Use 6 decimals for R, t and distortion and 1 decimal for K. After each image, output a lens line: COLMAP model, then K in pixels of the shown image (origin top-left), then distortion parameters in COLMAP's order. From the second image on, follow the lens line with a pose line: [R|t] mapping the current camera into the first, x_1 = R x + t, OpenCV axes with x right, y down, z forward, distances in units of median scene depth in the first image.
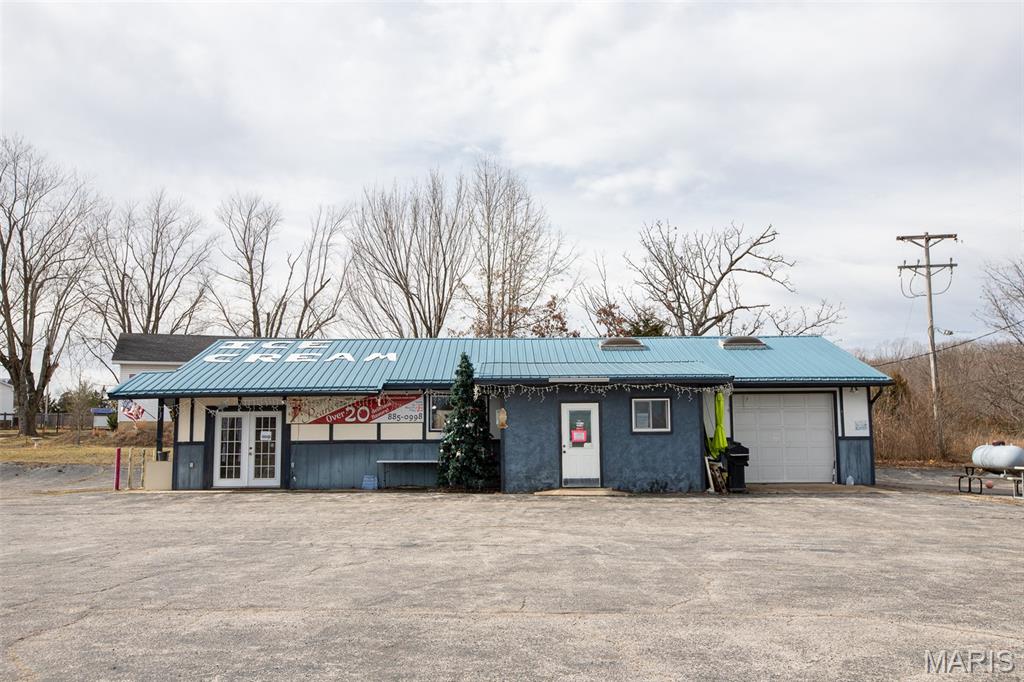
lens RADIAL K [[1043.2, 0, 512.1], [0, 1043.2, 335.9], [0, 0, 1]] dist [0.010604, 0.000000]
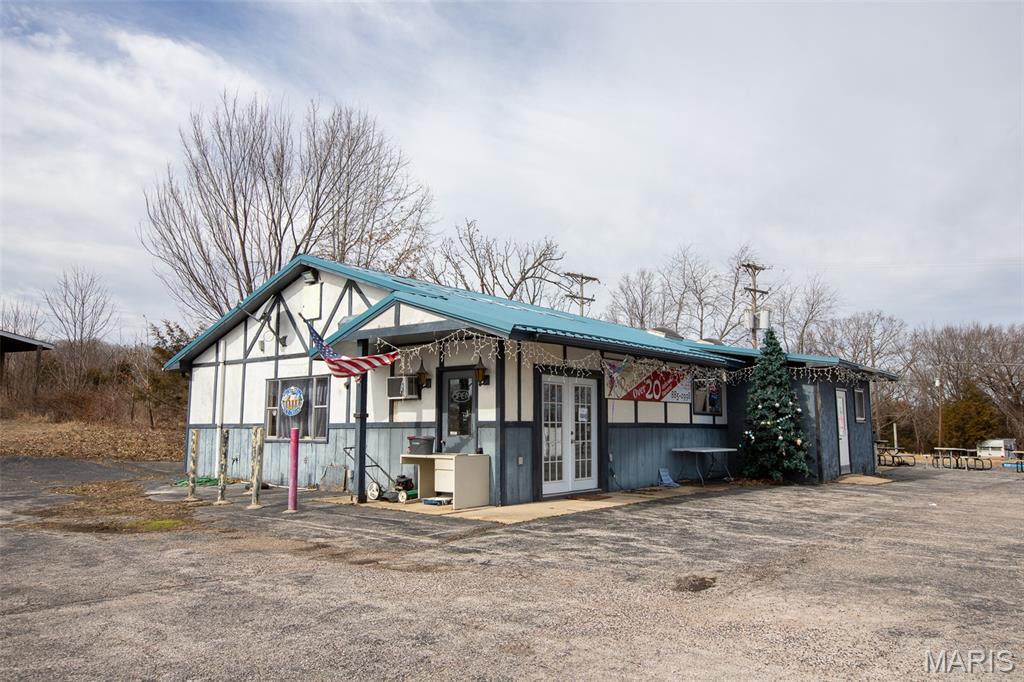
lens RADIAL K [[710.8, 0, 511.6], [0, 710.8, 337.4], [0, 0, 1]] dist [-0.003480, -0.003301]
pose [[0.631725, 0.107178, 0.767747, -0.626462], [-0.102843, 0.993229, -0.054033, 0.076183], [-0.768340, -0.044824, 0.638470, 0.748543]]
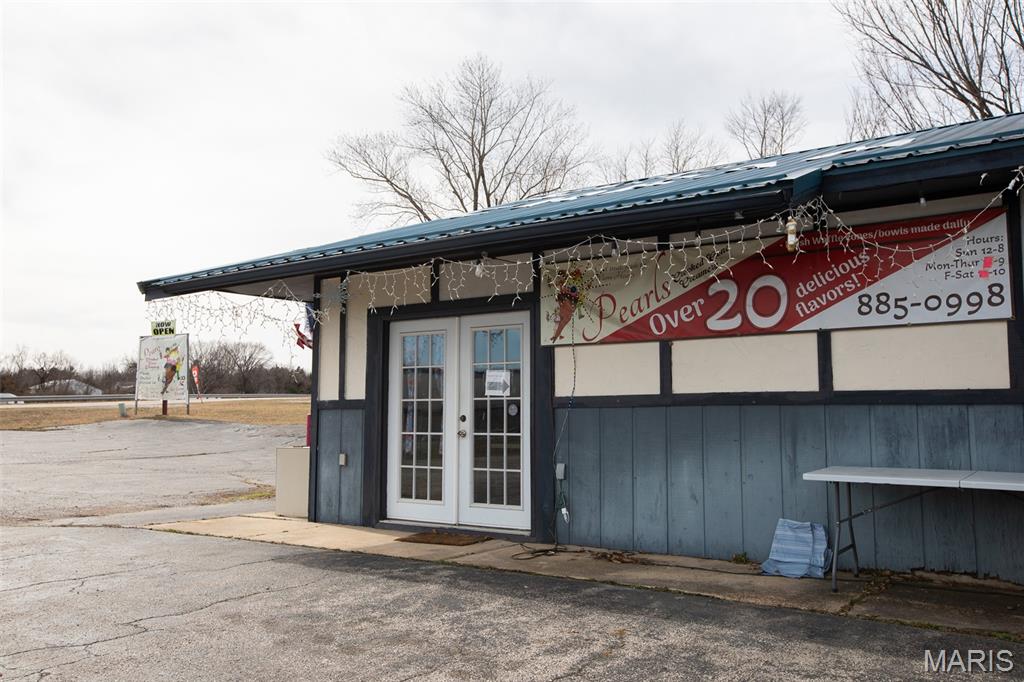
lens RADIAL K [[890.4, 0, 507.2], [0, 890.4, 342.1], [0, 0, 1]] dist [0.010495, 0.006370]
pose [[0.815188, -0.041694, -0.577694, -0.060631], [0.063285, 0.997846, 0.017284, 0.077455], [0.575729, -0.050649, 0.816070, 0.763310]]
